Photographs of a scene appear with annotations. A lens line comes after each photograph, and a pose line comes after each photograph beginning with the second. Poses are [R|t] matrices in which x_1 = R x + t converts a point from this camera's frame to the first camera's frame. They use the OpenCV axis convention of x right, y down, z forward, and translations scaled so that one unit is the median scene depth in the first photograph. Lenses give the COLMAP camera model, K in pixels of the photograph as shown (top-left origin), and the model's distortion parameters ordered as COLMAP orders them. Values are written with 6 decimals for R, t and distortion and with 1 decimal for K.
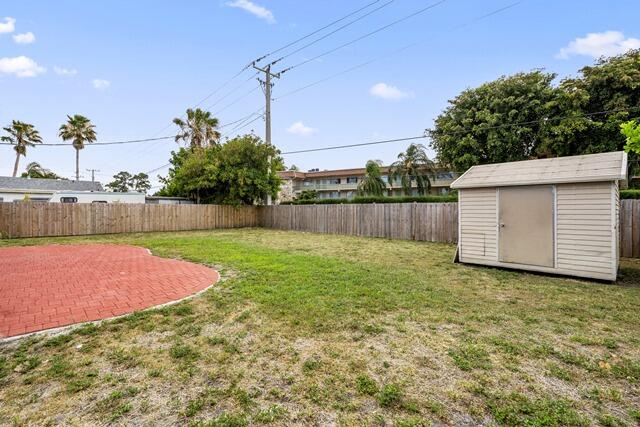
lens RADIAL K [[295.3, 0, 321.3], [0, 295.3, 209.1], [0, 0, 1]] dist [0.000881, 0.001677]
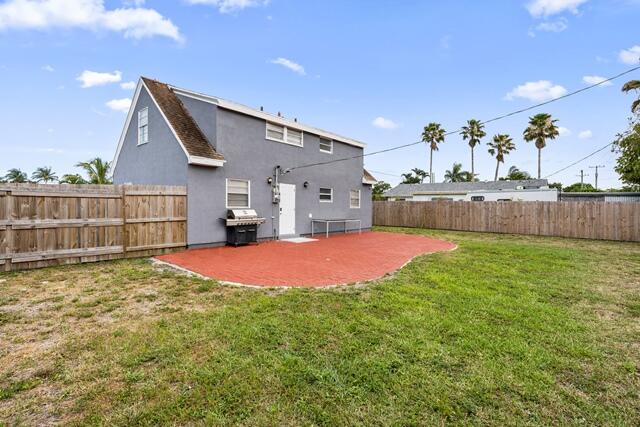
lens RADIAL K [[295.3, 0, 325.3], [0, 295.3, 200.9], [0, 0, 1]] dist [0.000881, 0.001677]
pose [[0.086164, -0.014298, -0.996178, 0.107779], [-0.014874, 0.999767, -0.015636, 0.001502], [0.996170, 0.016165, 0.085931, 0.202213]]
